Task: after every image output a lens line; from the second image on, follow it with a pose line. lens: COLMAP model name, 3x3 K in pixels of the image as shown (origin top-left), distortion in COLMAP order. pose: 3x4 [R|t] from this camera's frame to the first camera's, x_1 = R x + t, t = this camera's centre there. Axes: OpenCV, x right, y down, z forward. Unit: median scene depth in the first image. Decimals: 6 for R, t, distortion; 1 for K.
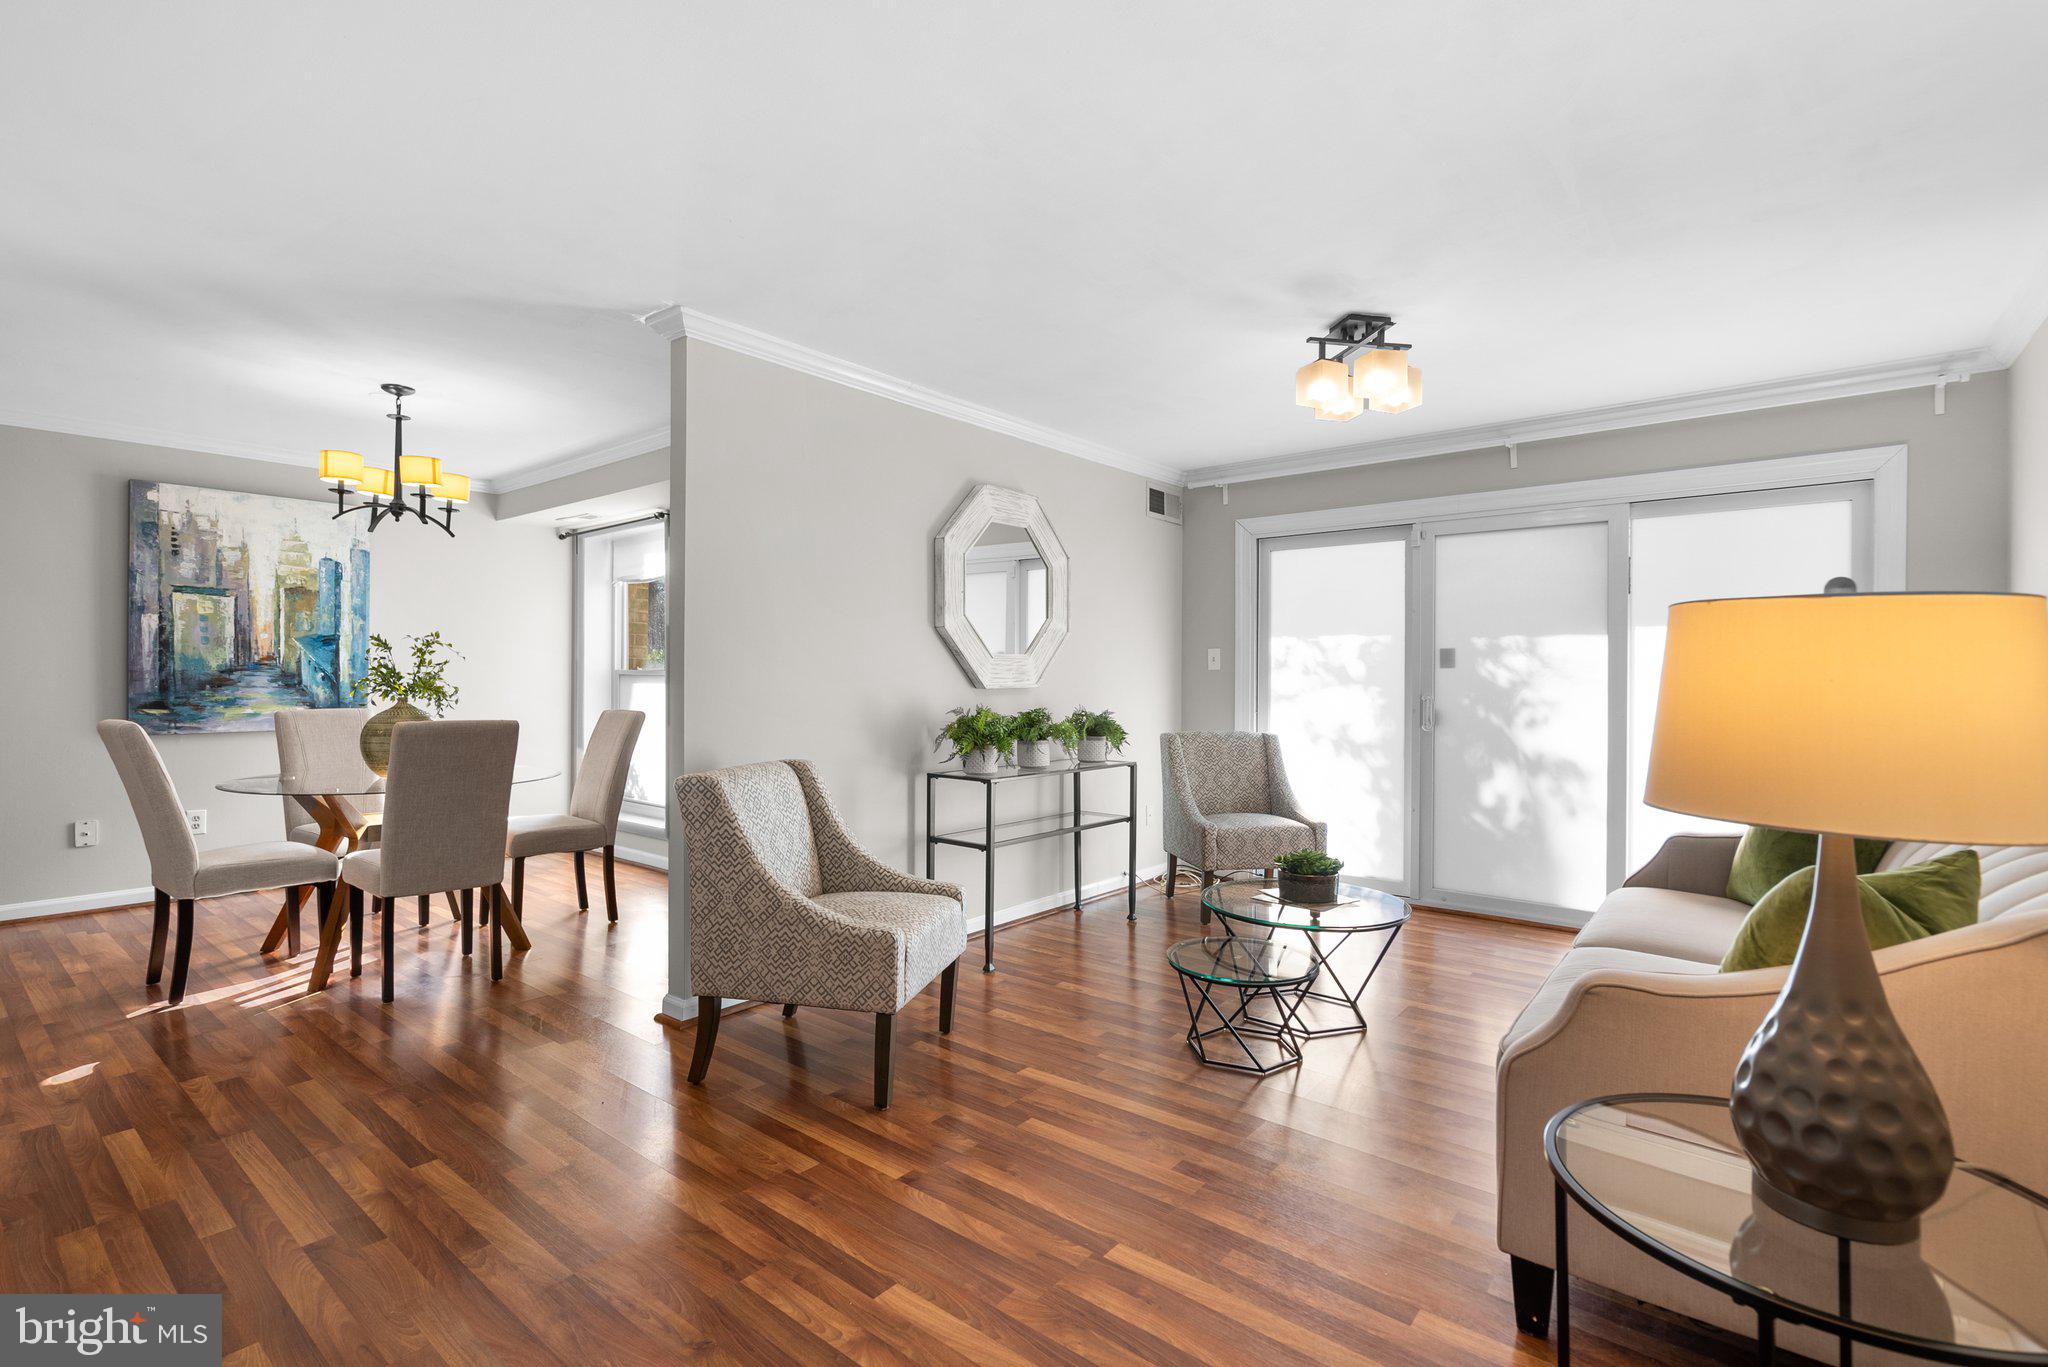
lens RADIAL K [[938.3, 0, 1024.0], [0, 938.3, 683.5], [0, 0, 1]] dist [-0.012713, 0.000642]
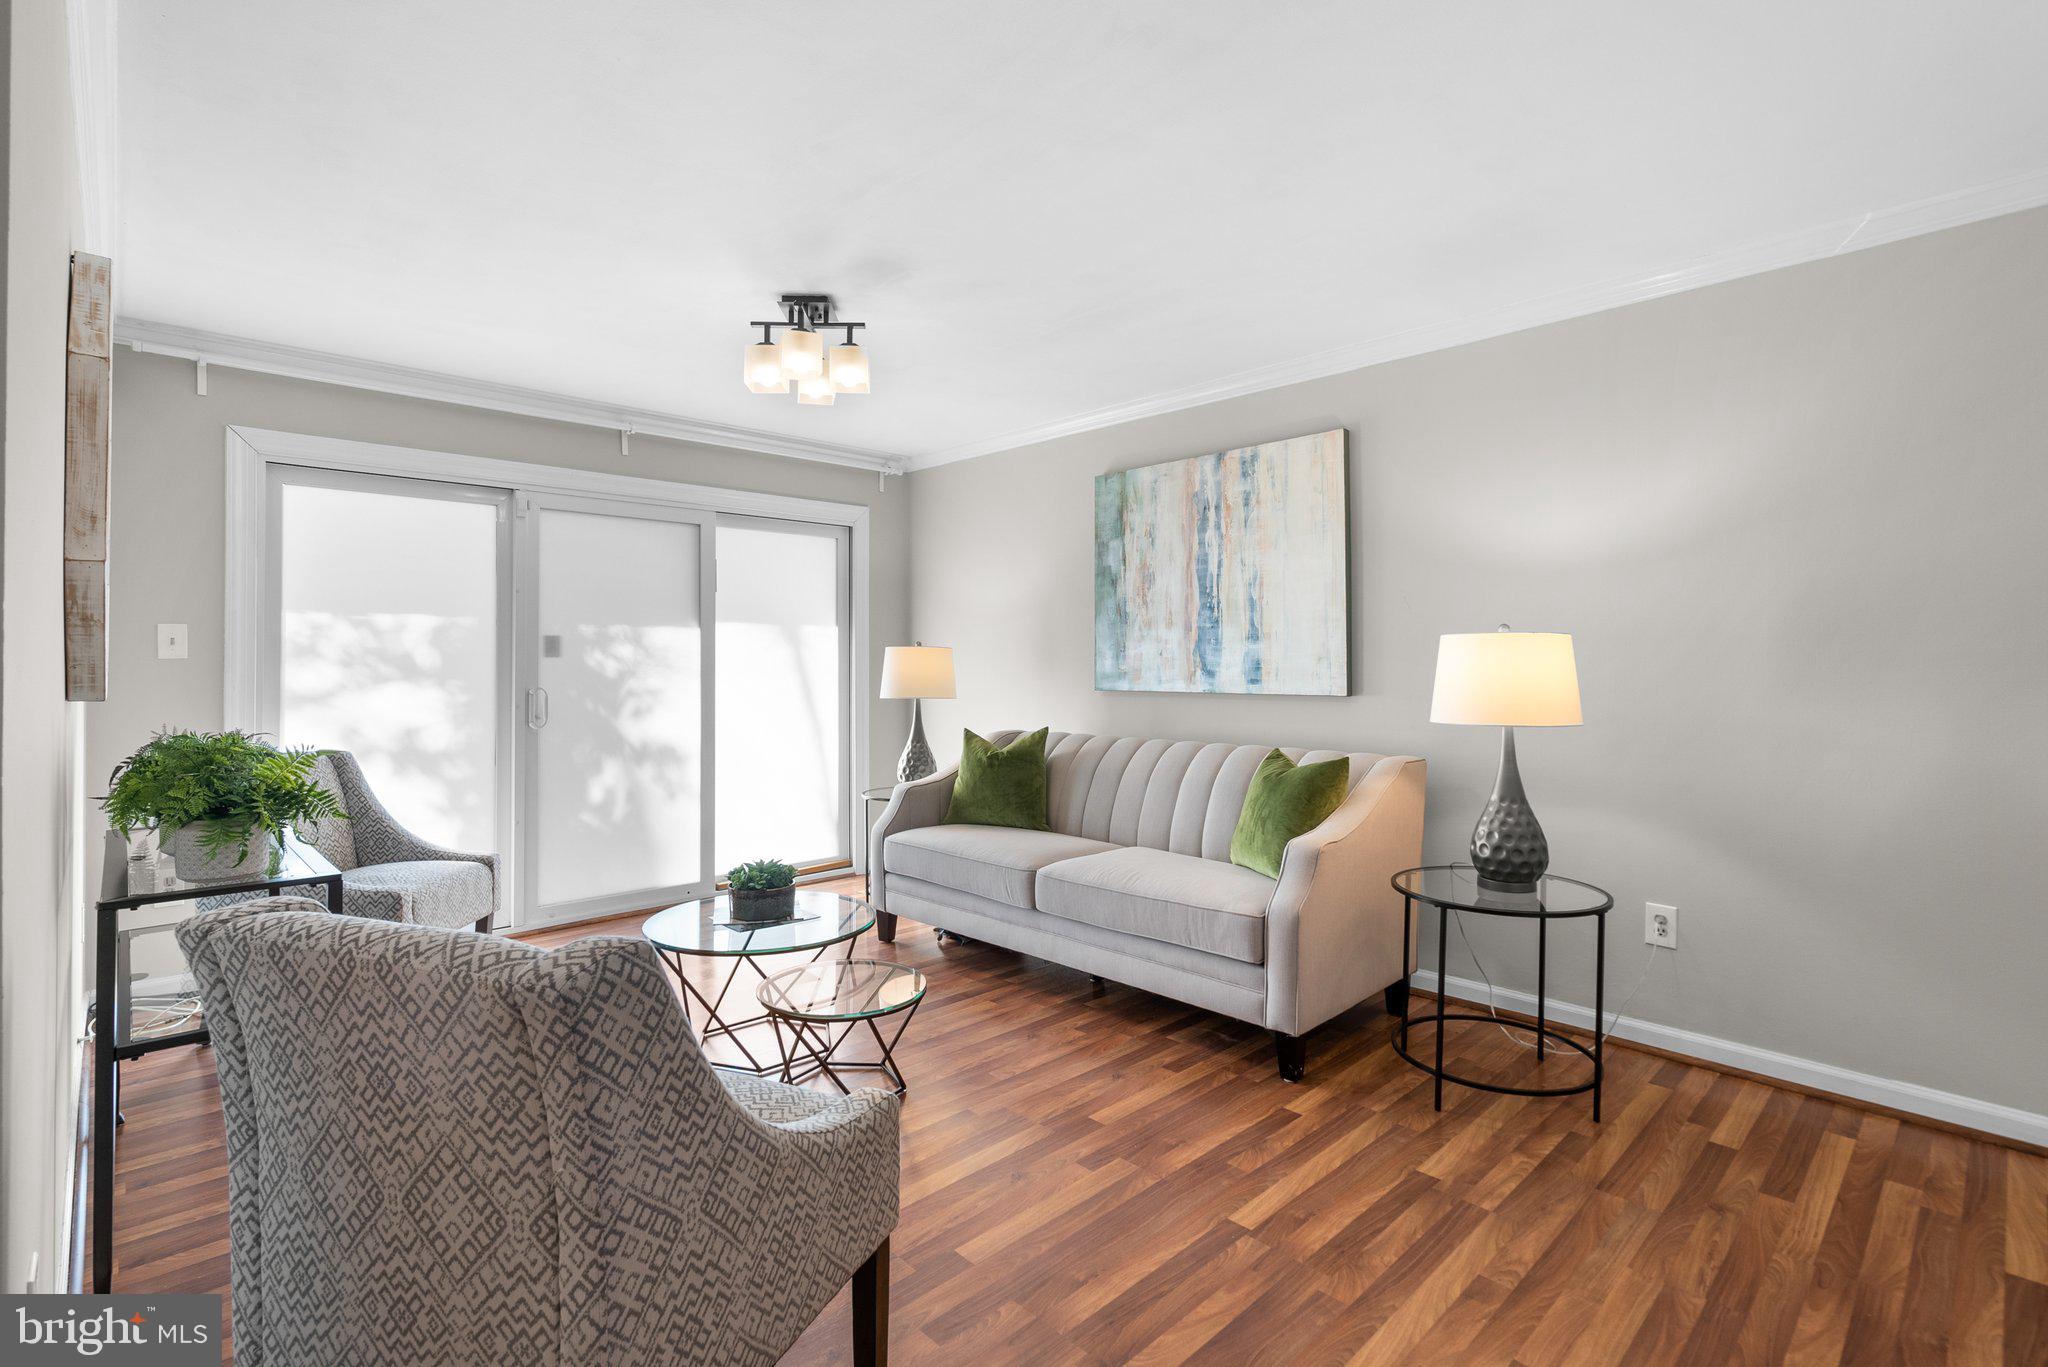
lens RADIAL K [[937.3, 0, 1026.7], [0, 937.3, 661.6], [0, 0, 1]] dist [-0.015116, -0.000204]
pose [[0.127927, -0.000022, 0.991784, -0.400475], [0.010118, 0.999948, -0.001283, -0.007172], [-0.991732, 0.010199, 0.127921, 0.457844]]
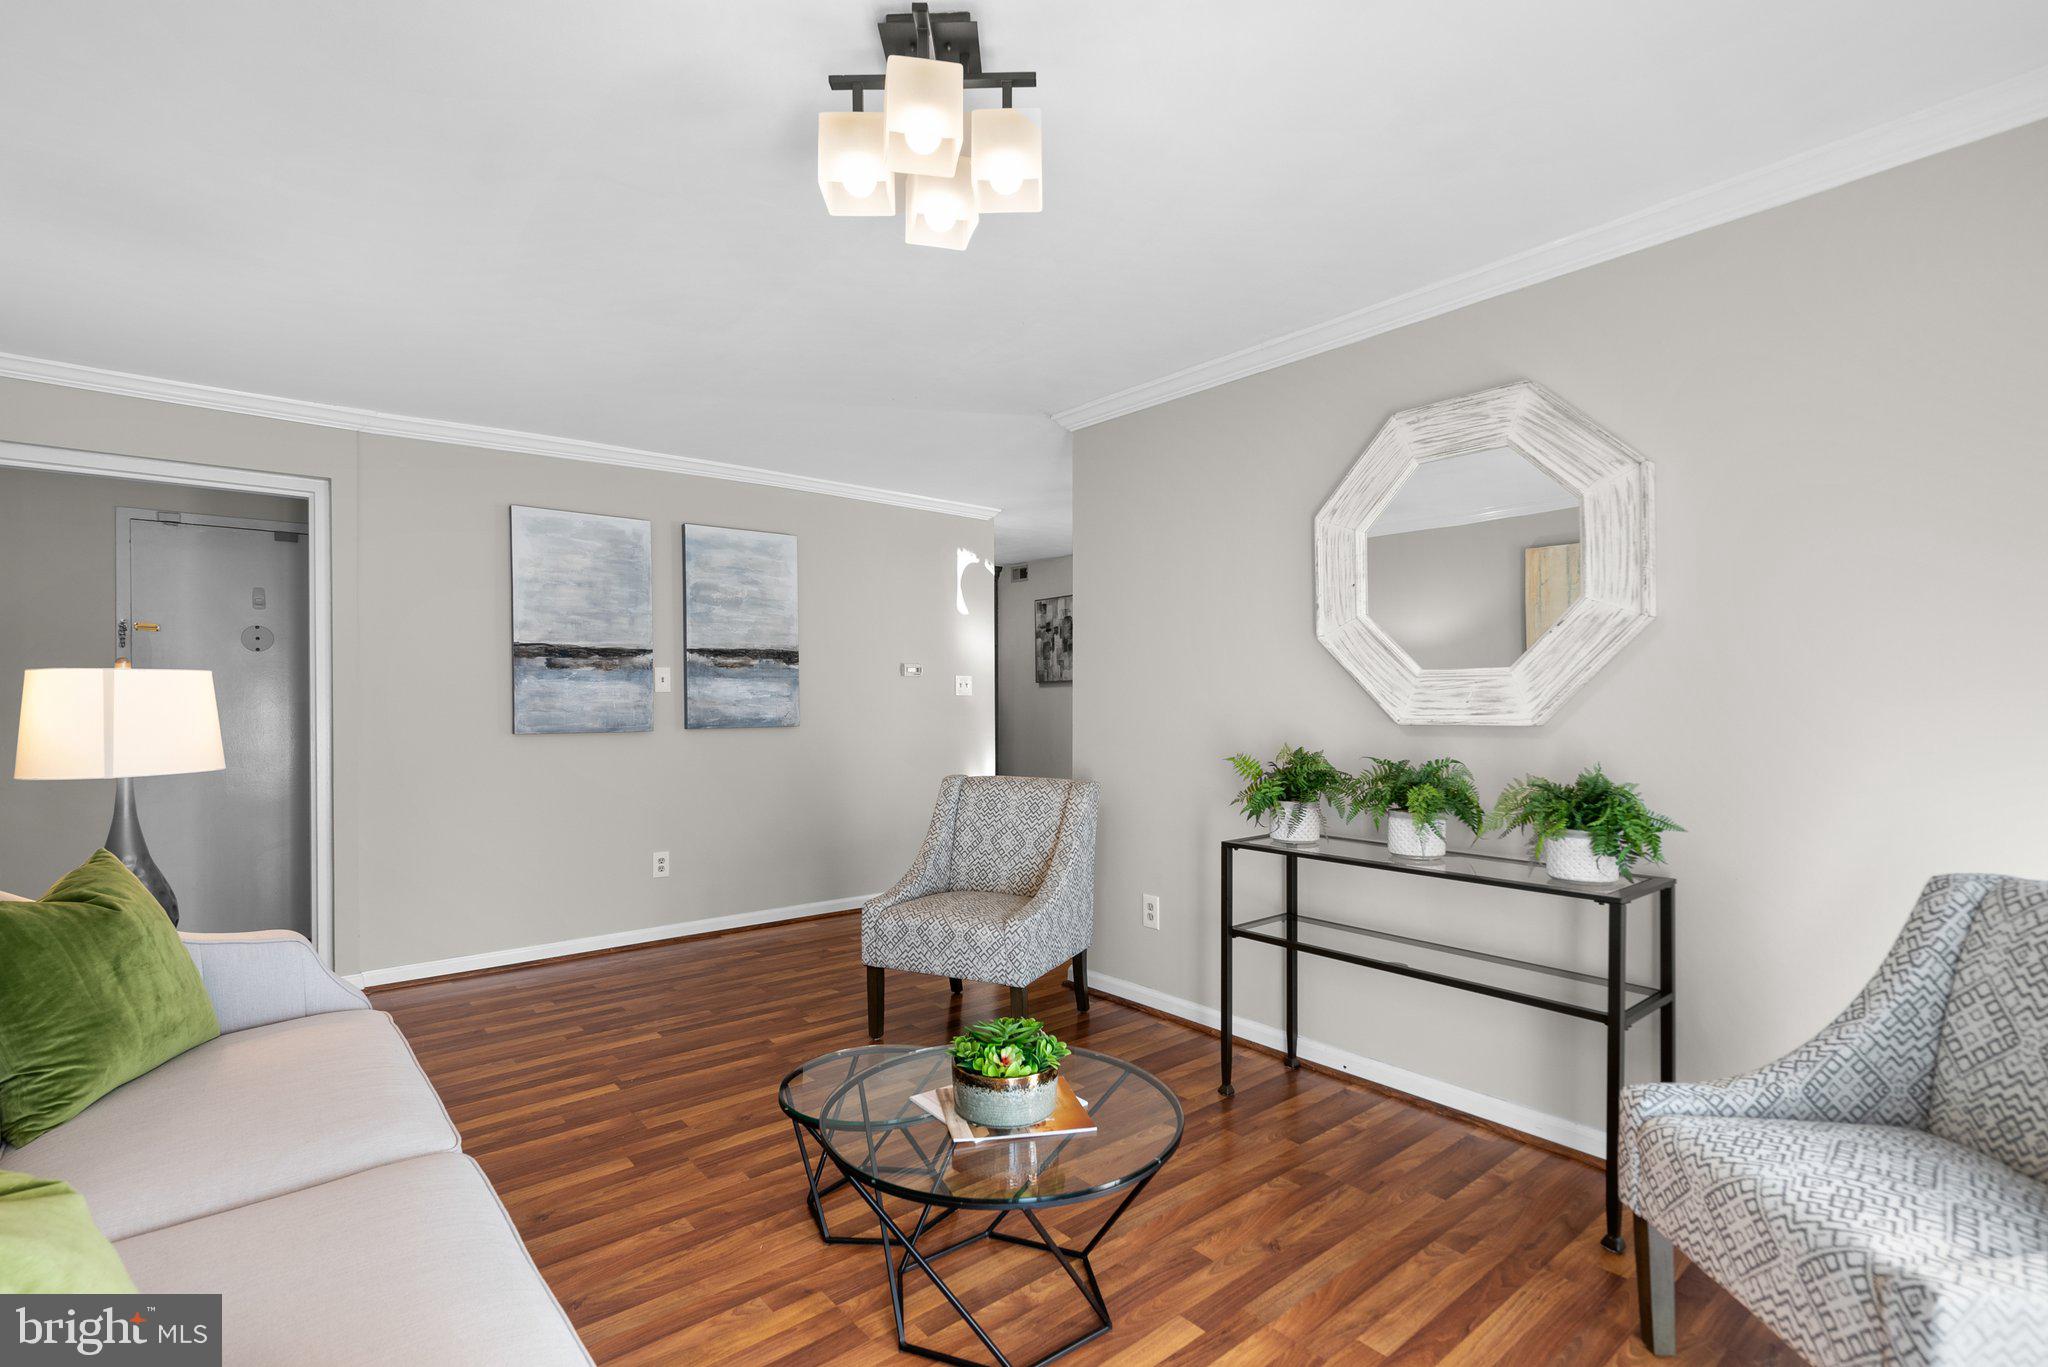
lens RADIAL K [[950.3, 0, 1018.9], [0, 950.3, 705.0], [0, 0, 1]] dist [-0.002235, -0.000042]
pose [[-0.197461, 0.002690, -0.980307, 0.612352], [-0.007466, 0.999963, 0.004248, -0.008525], [0.980282, 0.008158, -0.197433, 0.807923]]
